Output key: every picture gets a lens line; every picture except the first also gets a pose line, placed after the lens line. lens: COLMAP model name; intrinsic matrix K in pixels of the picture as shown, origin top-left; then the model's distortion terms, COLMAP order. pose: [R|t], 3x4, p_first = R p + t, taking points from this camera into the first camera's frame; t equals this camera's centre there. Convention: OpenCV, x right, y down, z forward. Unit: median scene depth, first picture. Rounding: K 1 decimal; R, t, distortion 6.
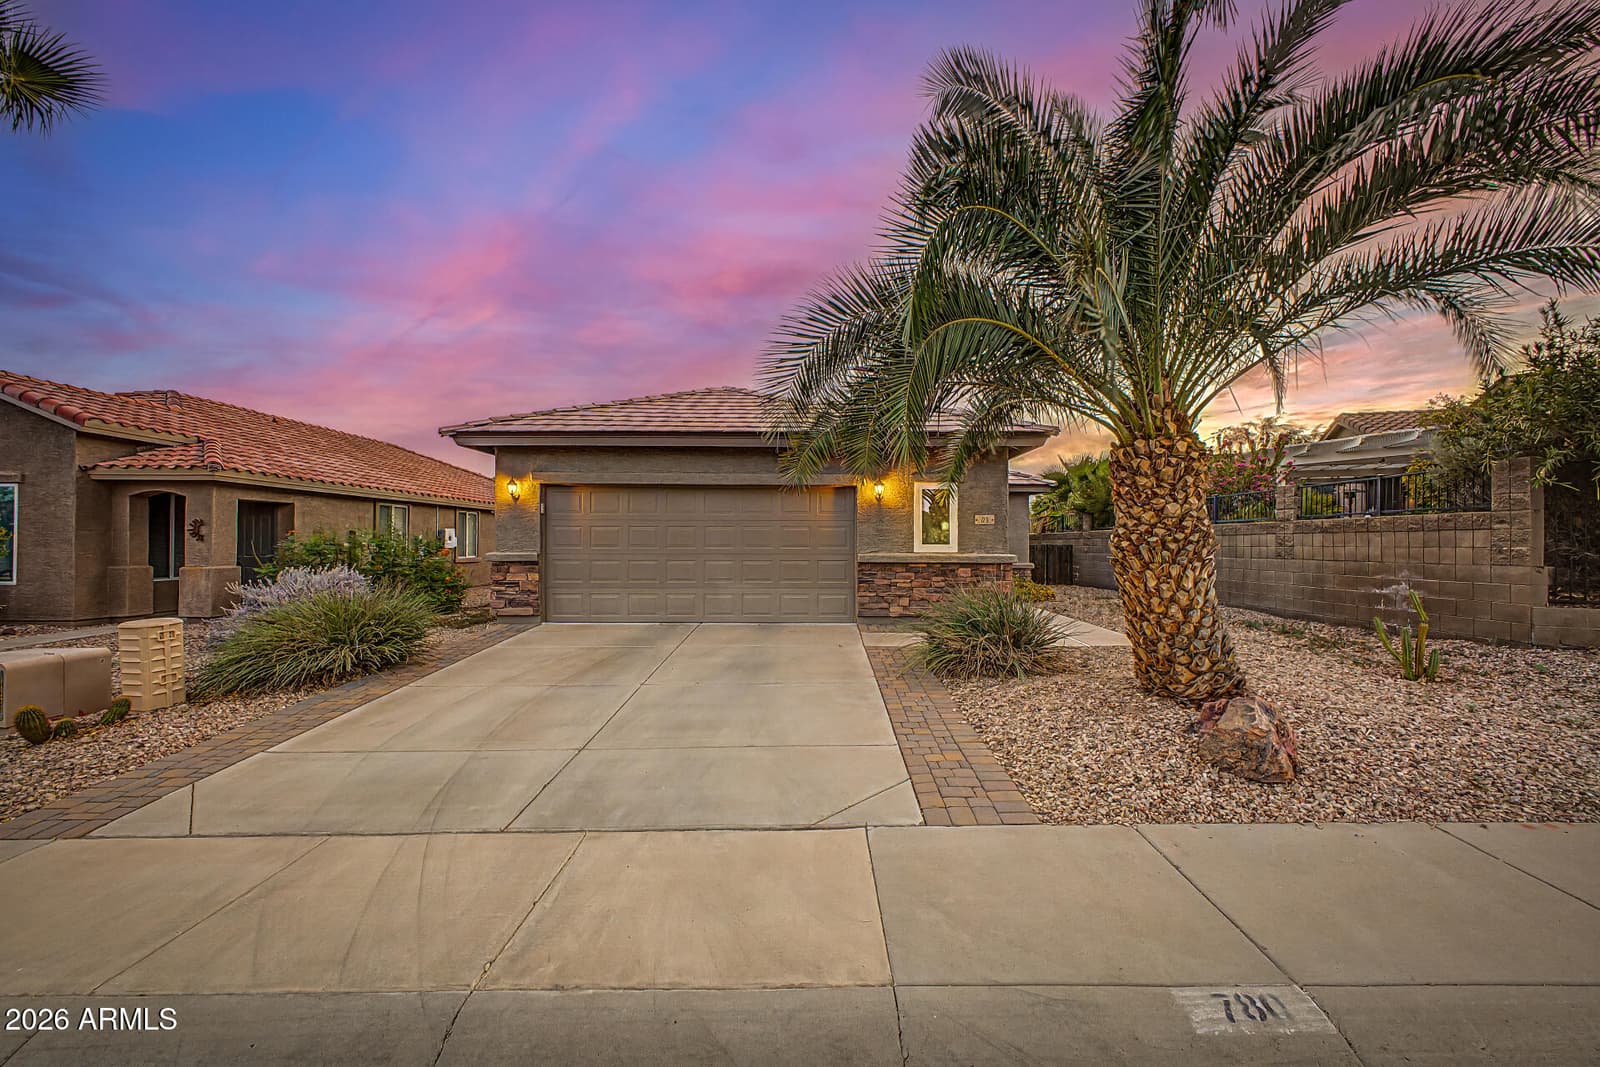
lens RADIAL K [[639.2, 0, 784.5], [0, 639.2, 542.9], [0, 0, 1]] dist [0.008106, -0.000358]
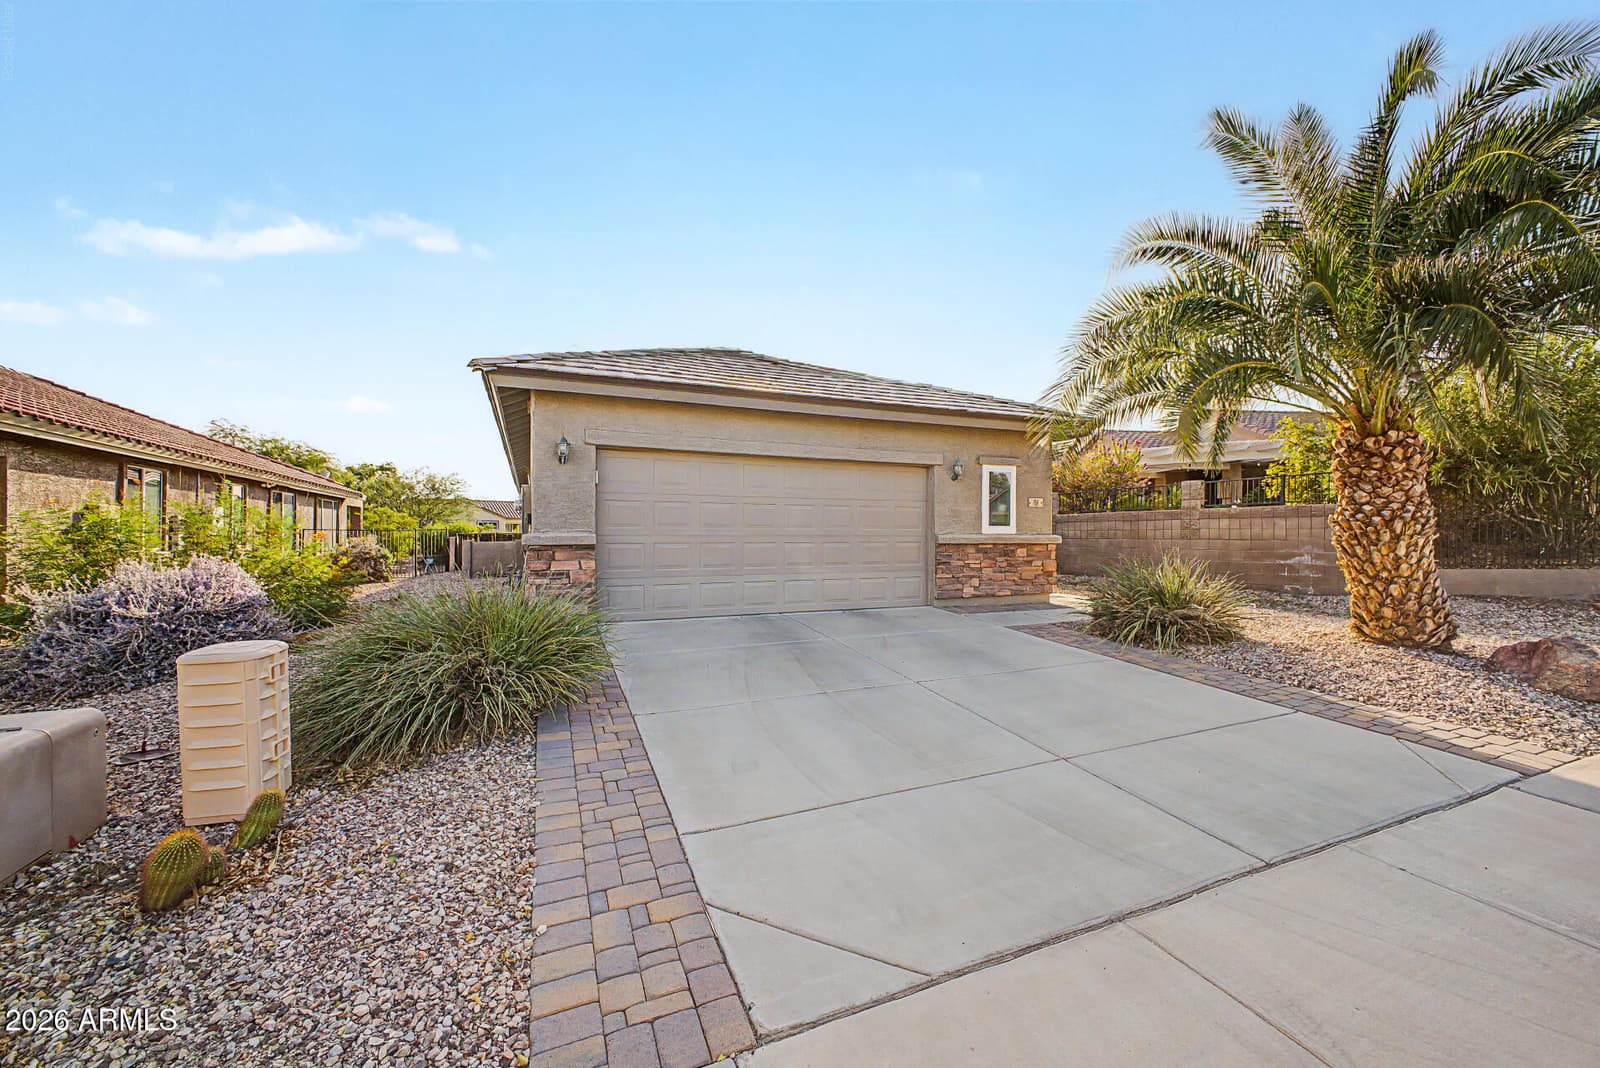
lens RADIAL K [[639.2, 0, 800.5], [0, 639.2, 536.6], [0, 0, 1]] dist [0.008106, -0.000358]
pose [[0.911618, -0.002154, 0.411034, -0.482204], [-0.000210, 0.999984, 0.005707, 0.014421], [-0.411039, -0.005288, 0.911602, 0.190922]]
